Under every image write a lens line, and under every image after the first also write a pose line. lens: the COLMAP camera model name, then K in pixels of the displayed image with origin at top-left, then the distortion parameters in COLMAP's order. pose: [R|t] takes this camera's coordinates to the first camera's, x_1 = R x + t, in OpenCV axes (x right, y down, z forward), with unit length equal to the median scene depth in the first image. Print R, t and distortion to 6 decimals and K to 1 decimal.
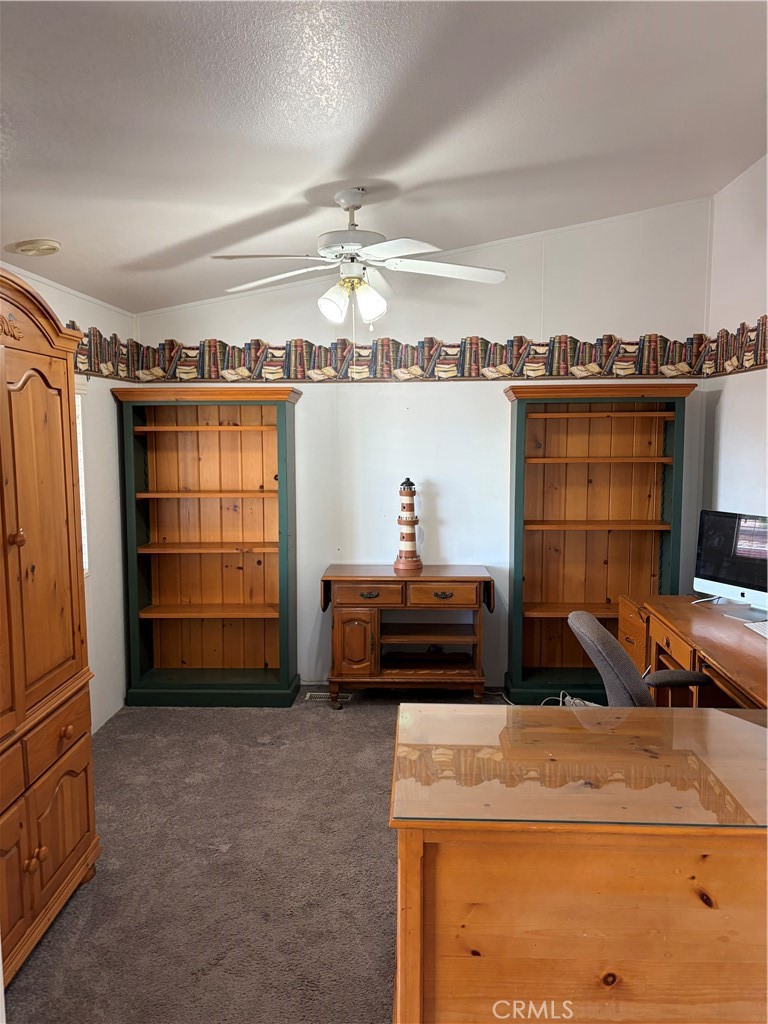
lens RADIAL K [[782.5, 0, 383.2], [0, 782.5, 508.2], [0, 0, 1]] dist [0.039300, -0.032823]
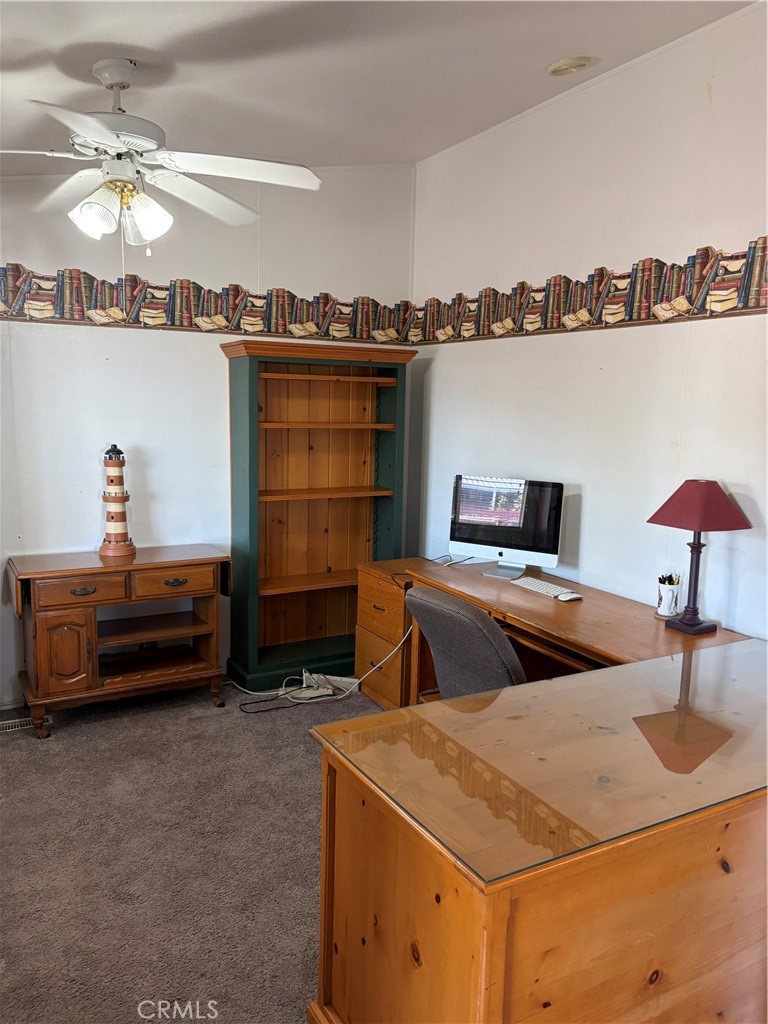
lens RADIAL K [[782.5, 0, 385.8], [0, 782.5, 517.7], [0, 0, 1]] dist [0.039300, -0.032823]
pose [[0.844848, -0.056713, 0.531992, -0.174724], [0.024722, 0.997442, 0.067072, -0.011013], [-0.534435, -0.043514, 0.844089, 0.147104]]
